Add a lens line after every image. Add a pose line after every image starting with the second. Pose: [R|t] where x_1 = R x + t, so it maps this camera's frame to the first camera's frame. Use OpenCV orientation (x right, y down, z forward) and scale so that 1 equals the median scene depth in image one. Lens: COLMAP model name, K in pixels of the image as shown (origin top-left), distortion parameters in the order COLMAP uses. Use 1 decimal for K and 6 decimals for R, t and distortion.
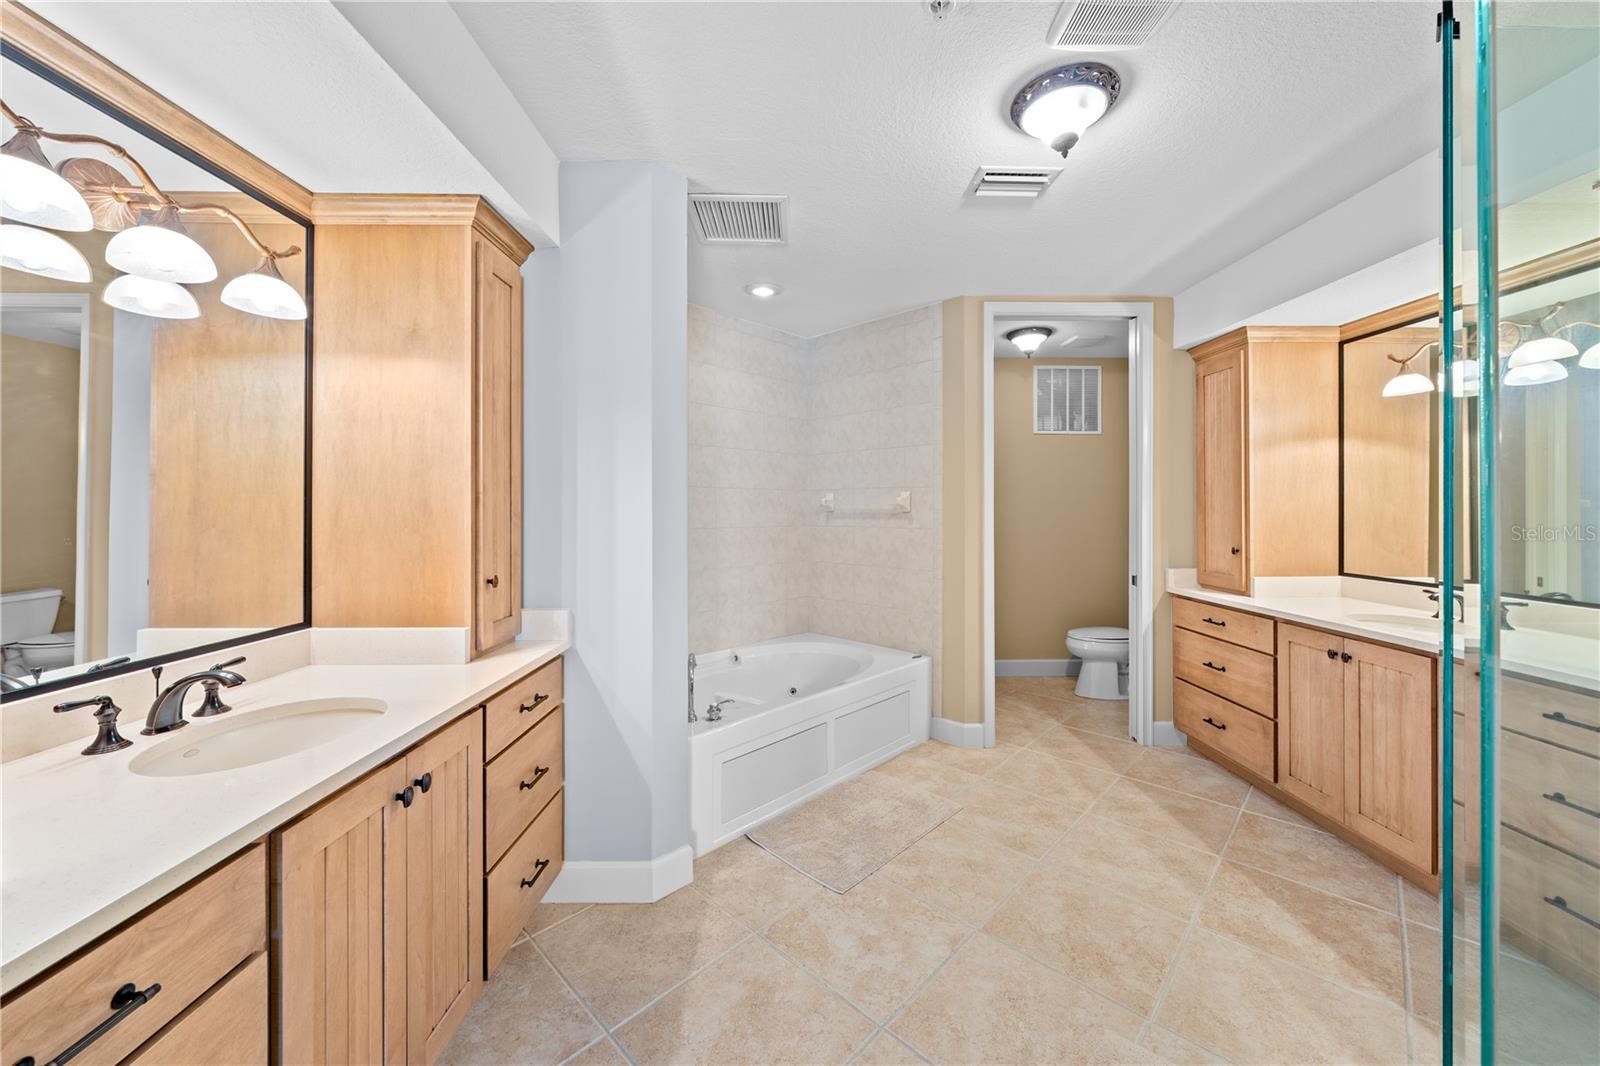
lens RADIAL K [[582.7, 0, 803.8], [0, 582.7, 505.9], [0, 0, 1]] dist [0.000154, 0.000082]
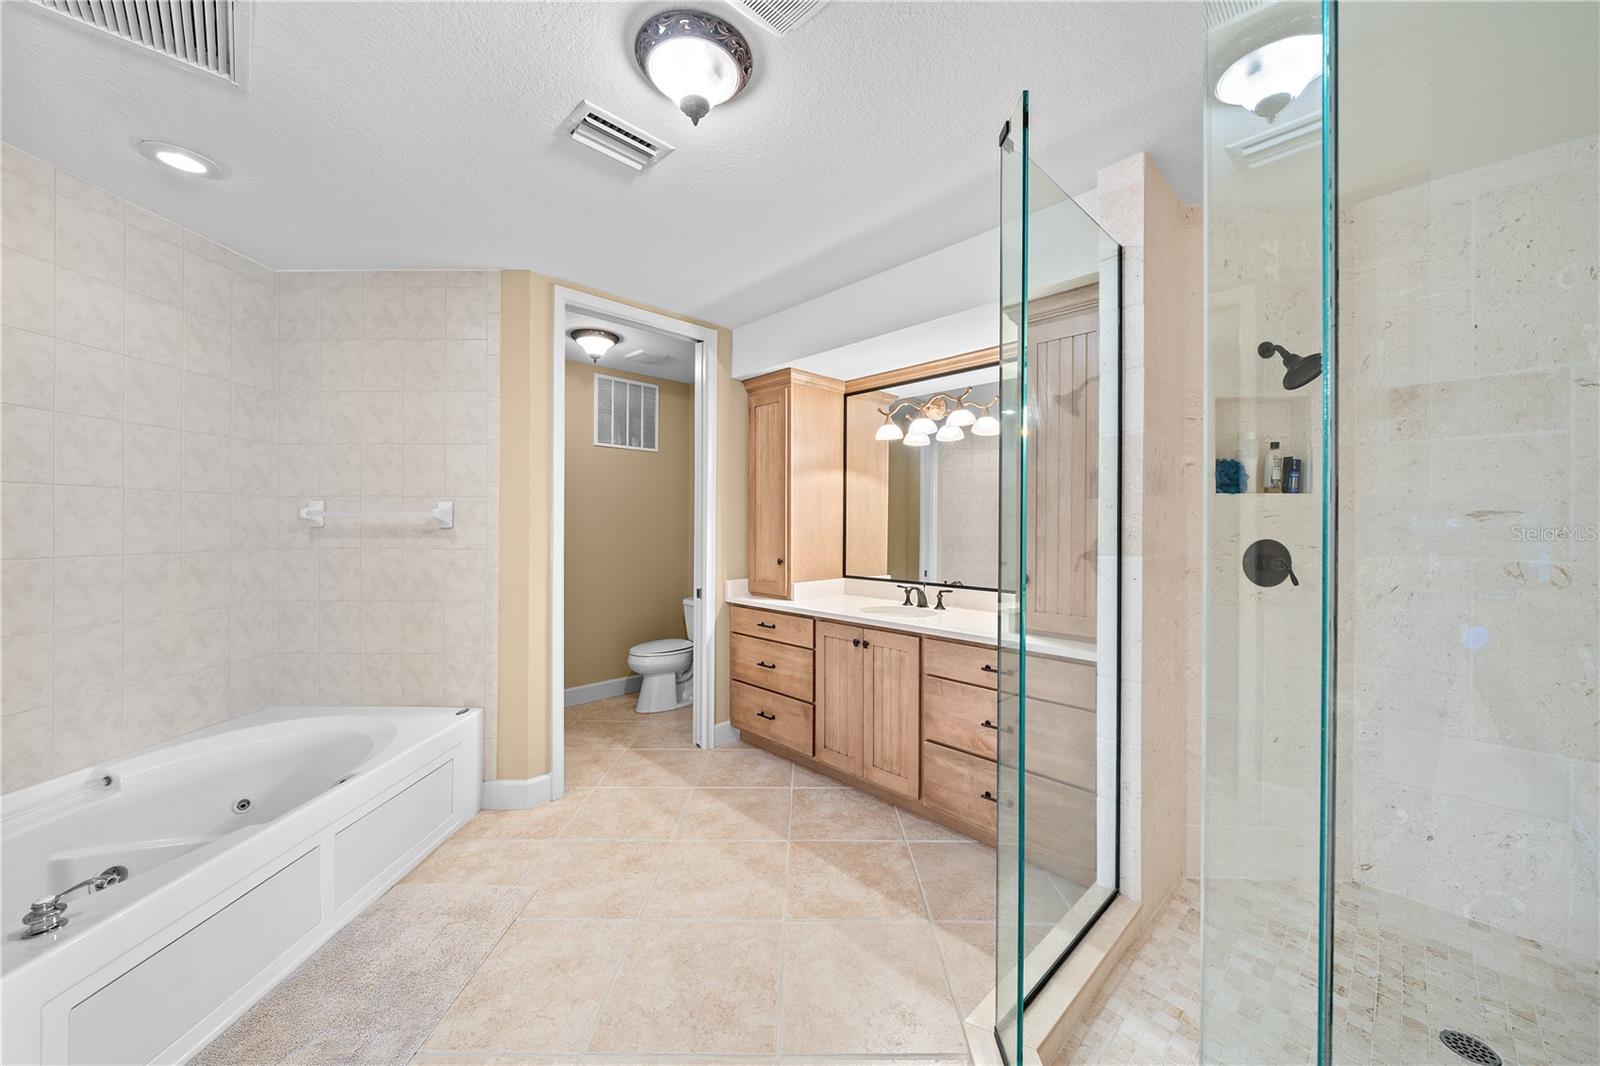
lens RADIAL K [[582.0, 0, 803.1], [0, 582.0, 522.8], [0, 0, 1]] dist [-0.000716, -0.000229]
pose [[0.723256, 0.005146, 0.690561, -0.022235], [-0.006154, 0.999981, -0.001007, 0.001646], [-0.690553, -0.003521, 0.723273, 0.146605]]
